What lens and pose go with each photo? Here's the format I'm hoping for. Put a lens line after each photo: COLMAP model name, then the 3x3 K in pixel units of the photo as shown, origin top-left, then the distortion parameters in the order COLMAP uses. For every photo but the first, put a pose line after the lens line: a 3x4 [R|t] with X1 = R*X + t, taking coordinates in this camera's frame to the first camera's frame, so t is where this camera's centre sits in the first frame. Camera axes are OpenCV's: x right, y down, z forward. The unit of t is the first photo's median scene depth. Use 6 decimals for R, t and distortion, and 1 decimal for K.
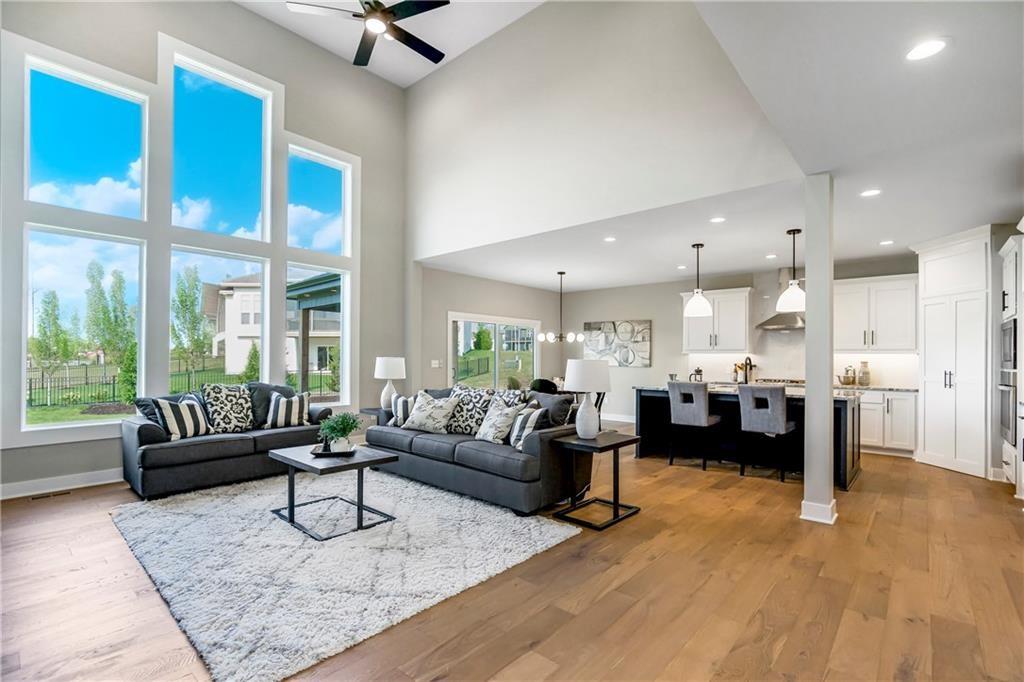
lens RADIAL K [[463.1, 0, 516.8], [0, 463.1, 354.5], [0, 0, 1]] dist [-0.000568, 0.000449]
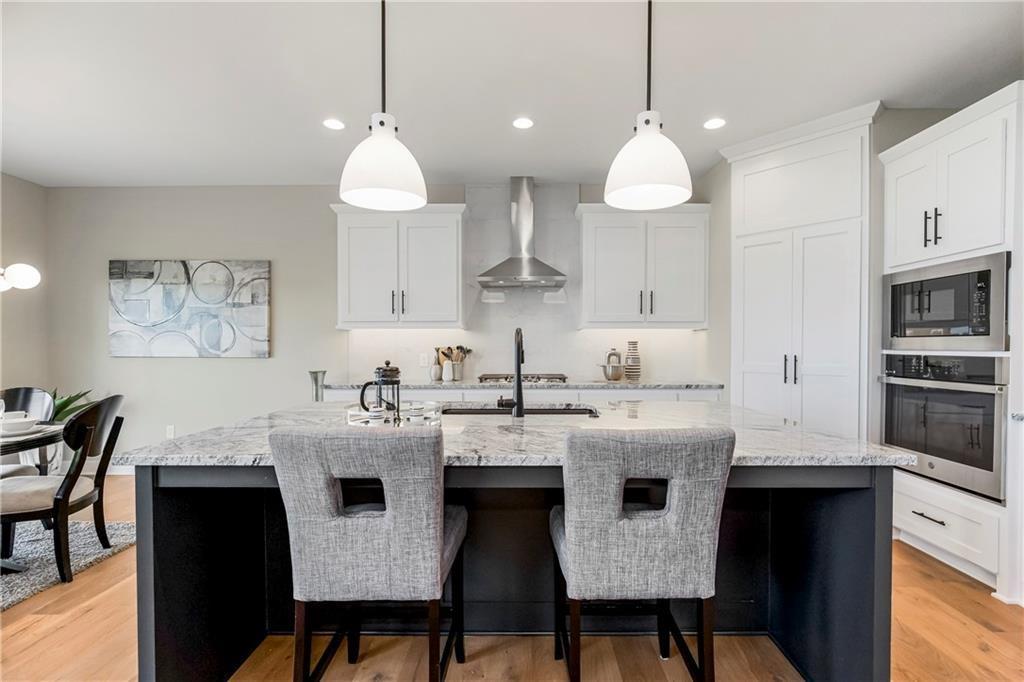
lens RADIAL K [[478.4, 0, 534.5], [0, 478.4, 344.7], [0, 0, 1]] dist [-0.001799, 0.000676]
pose [[0.742387, -0.009383, 0.669905, 0.205556], [0.002682, 0.999936, 0.011034, 0.011500], [-0.669966, -0.006395, 0.742365, 0.573398]]
